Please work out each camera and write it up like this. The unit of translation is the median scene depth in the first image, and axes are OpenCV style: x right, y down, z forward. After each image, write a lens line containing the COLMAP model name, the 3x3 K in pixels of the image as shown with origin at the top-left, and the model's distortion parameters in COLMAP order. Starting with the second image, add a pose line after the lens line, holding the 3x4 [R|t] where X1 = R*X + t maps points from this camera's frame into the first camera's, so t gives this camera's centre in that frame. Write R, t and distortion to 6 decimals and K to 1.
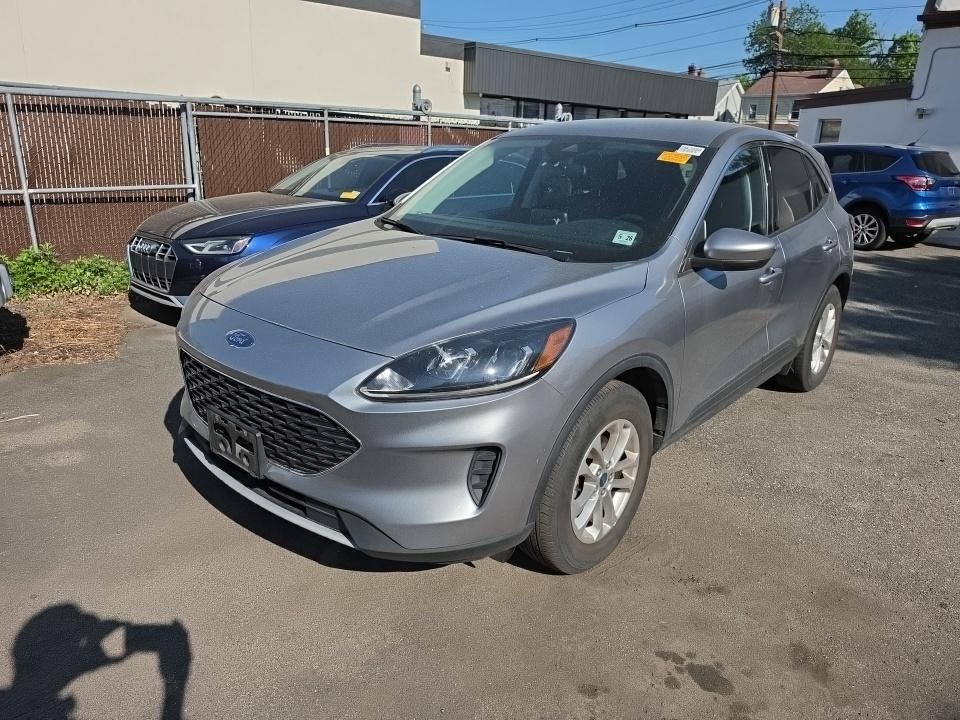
lens RADIAL K [[679.5, 0, 477.4], [0, 679.5, 364.4], [0, 0, 1]] dist [0.006809, -0.012672]
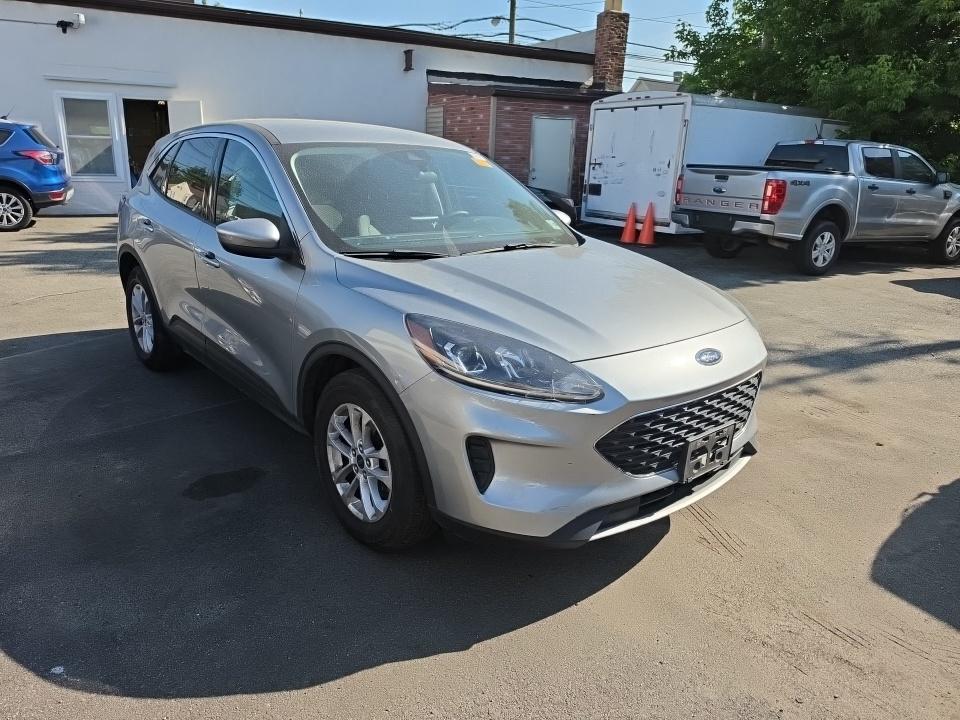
lens RADIAL K [[679.5, 0, 477.0], [0, 679.5, 360.7], [0, 0, 1]] dist [0.006809, -0.012672]
pose [[0.131270, -0.322990, 0.937255, -0.294411], [0.274221, 0.920376, 0.278766, -0.090575], [-0.952665, 0.220422, 0.209388, 0.233685]]
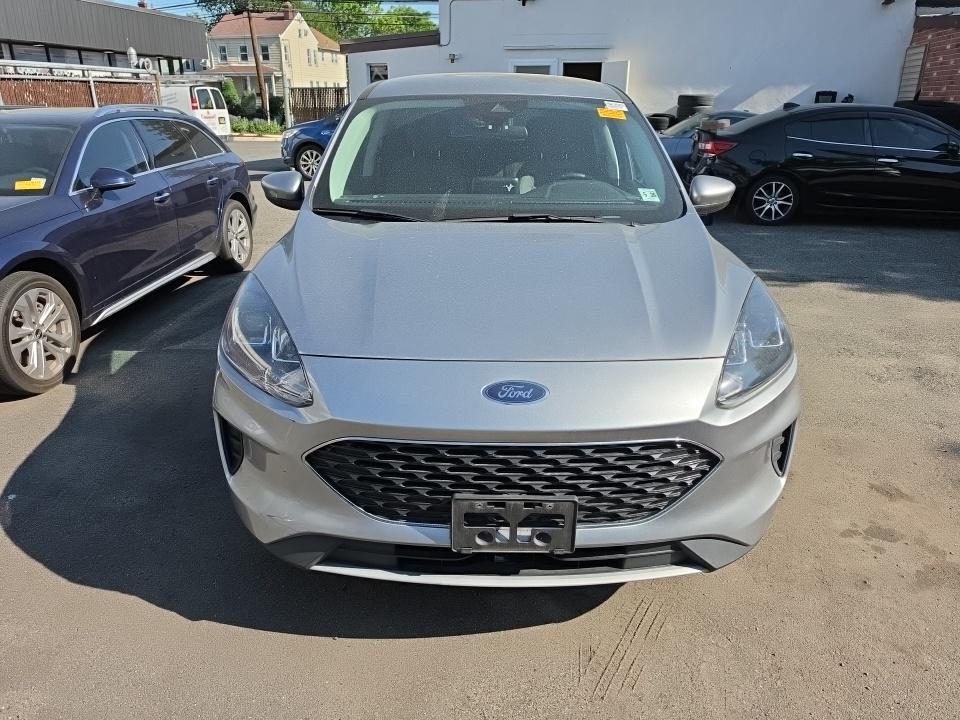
lens RADIAL K [[679.5, 0, 473.0], [0, 679.5, 356.8], [0, 0, 1]] dist [0.006809, -0.012672]
pose [[0.743672, -0.268720, 0.612161, -0.173665], [0.227965, 0.962712, 0.145663, -0.040708], [-0.628477, 0.031226, 0.777201, 0.093080]]
